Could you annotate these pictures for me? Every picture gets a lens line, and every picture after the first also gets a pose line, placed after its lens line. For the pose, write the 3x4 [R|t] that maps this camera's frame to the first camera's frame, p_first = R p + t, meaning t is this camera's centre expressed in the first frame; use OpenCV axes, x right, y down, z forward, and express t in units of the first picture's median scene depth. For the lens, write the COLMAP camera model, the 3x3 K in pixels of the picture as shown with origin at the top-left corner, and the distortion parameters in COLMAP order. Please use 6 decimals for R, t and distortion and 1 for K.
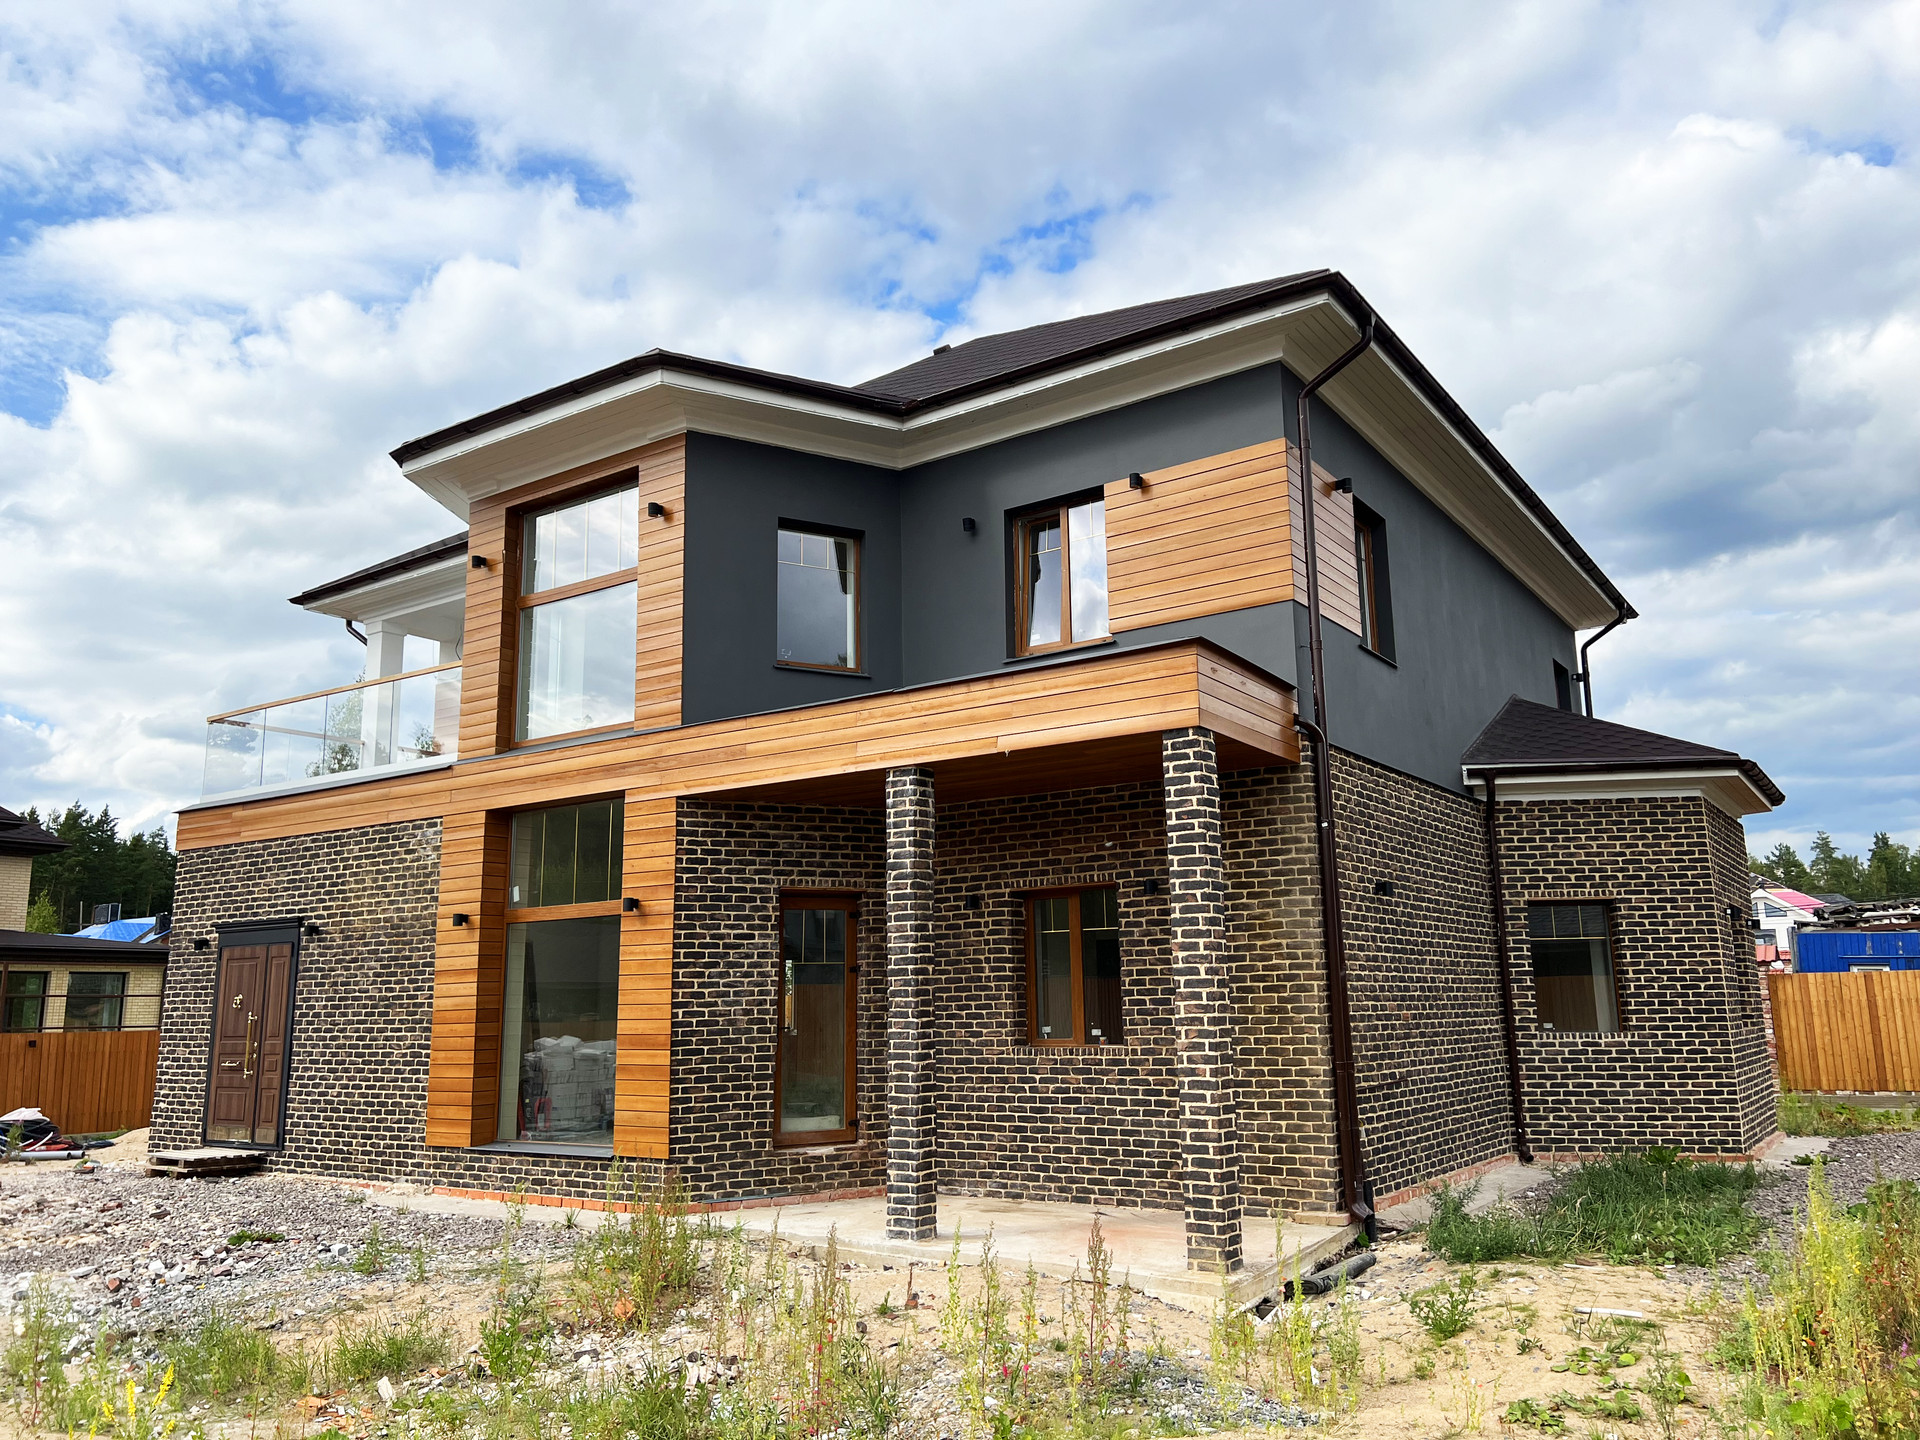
lens RADIAL K [[1449.4, 0, 955.0], [0, 1449.4, 721.0], [0, 0, 1]] dist [0.081696, -0.107587]
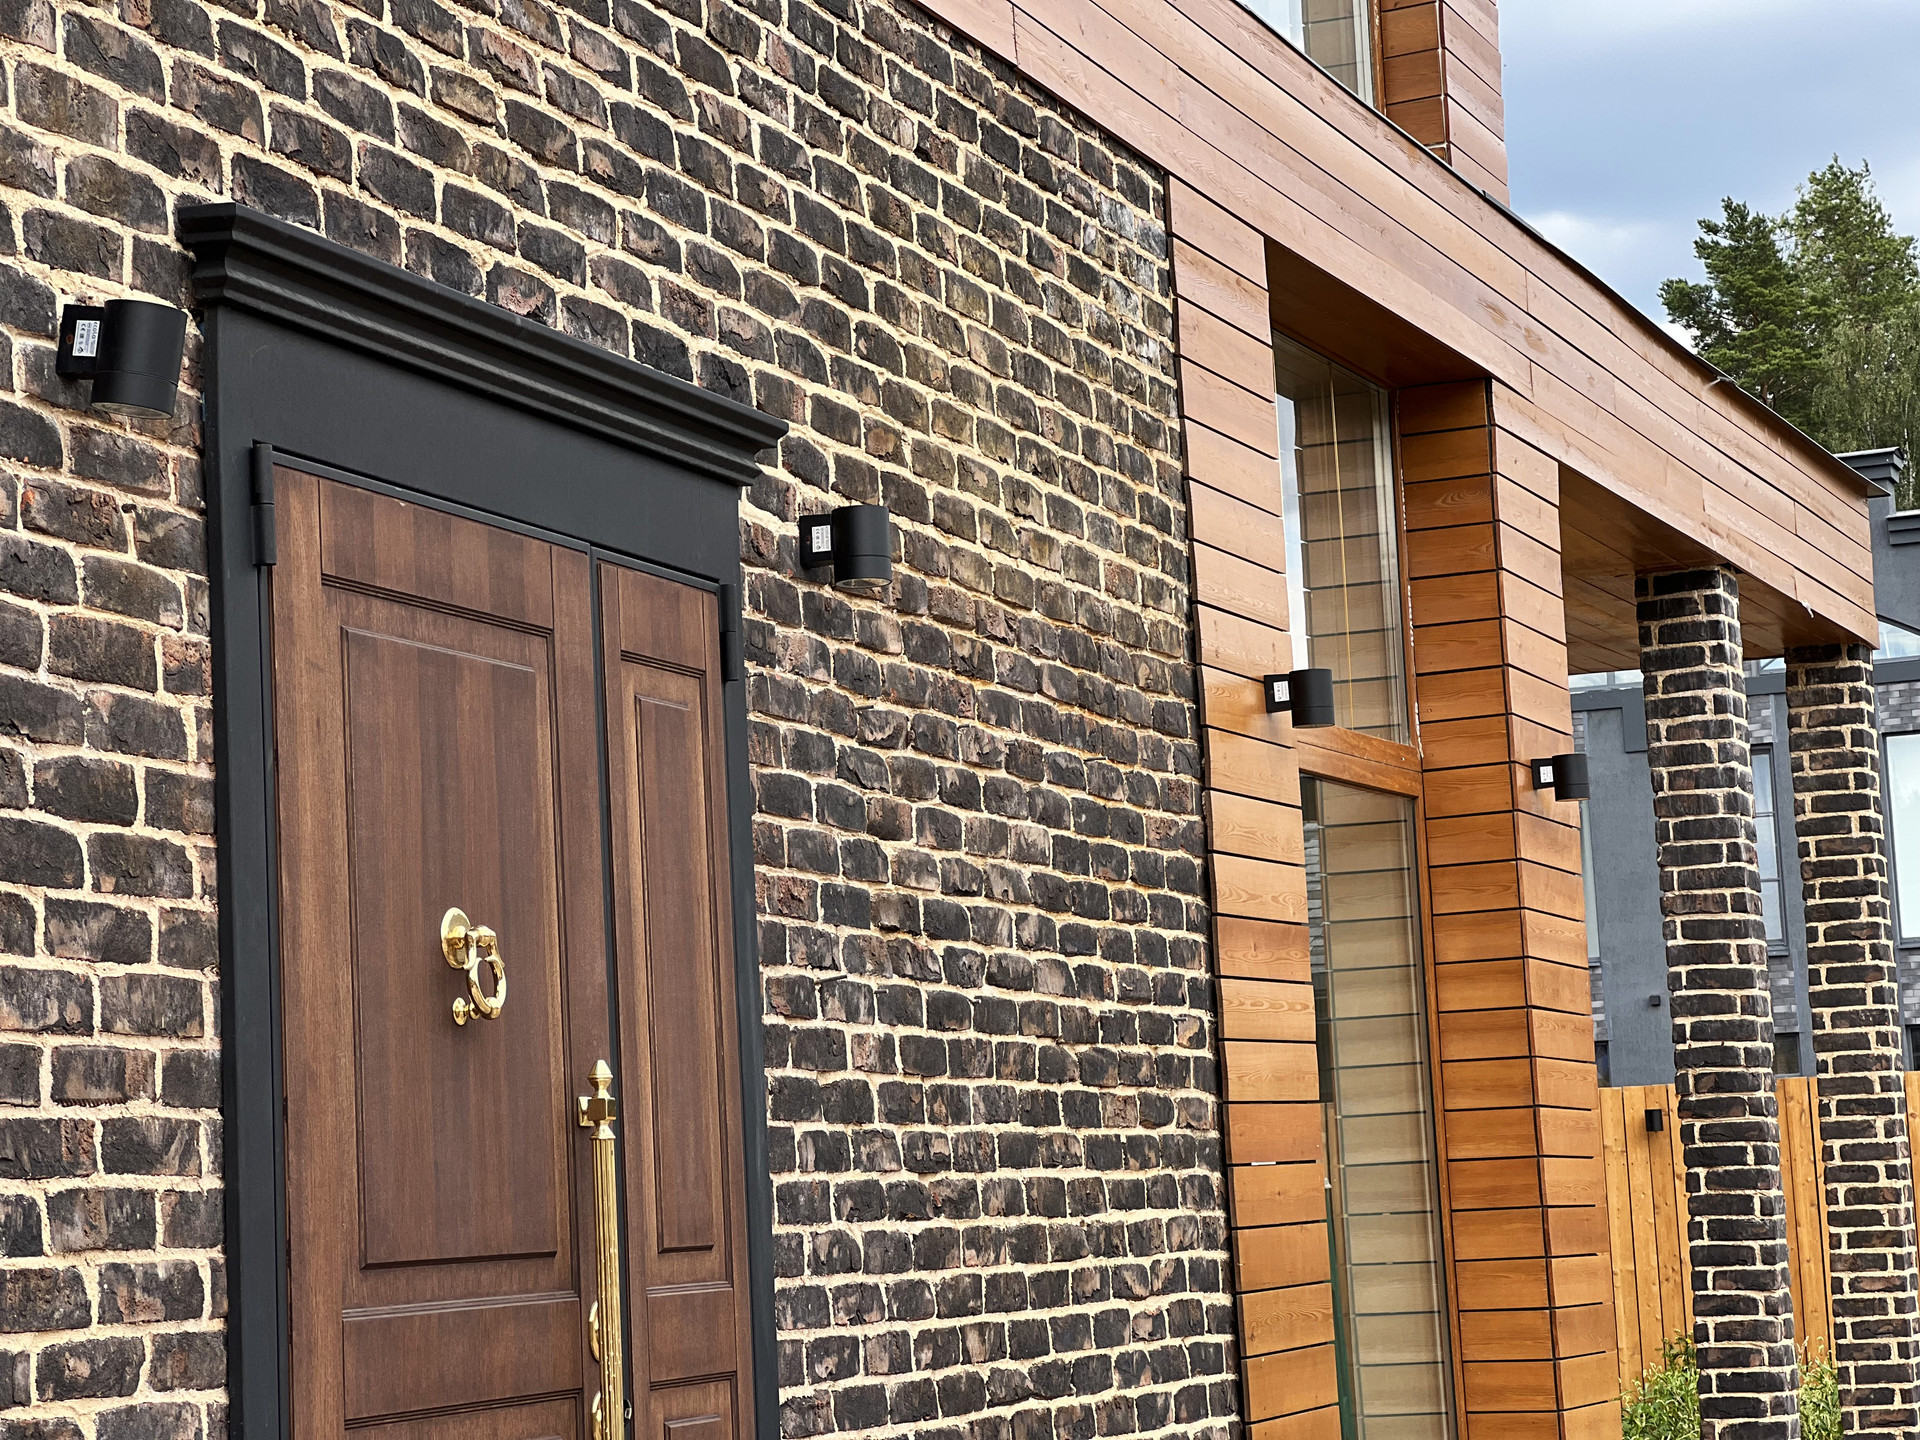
lens RADIAL K [[4298.6, 0, 967.9], [0, 4298.6, 719.3], [0, 0, 1]] dist [0.216062, 0.000000]
pose [[-0.236693, 0.141274, 0.961259, -1.037535], [-0.132471, 0.975440, -0.175976, 0.283586], [-0.962511, -0.168991, -0.212165, 1.296204]]
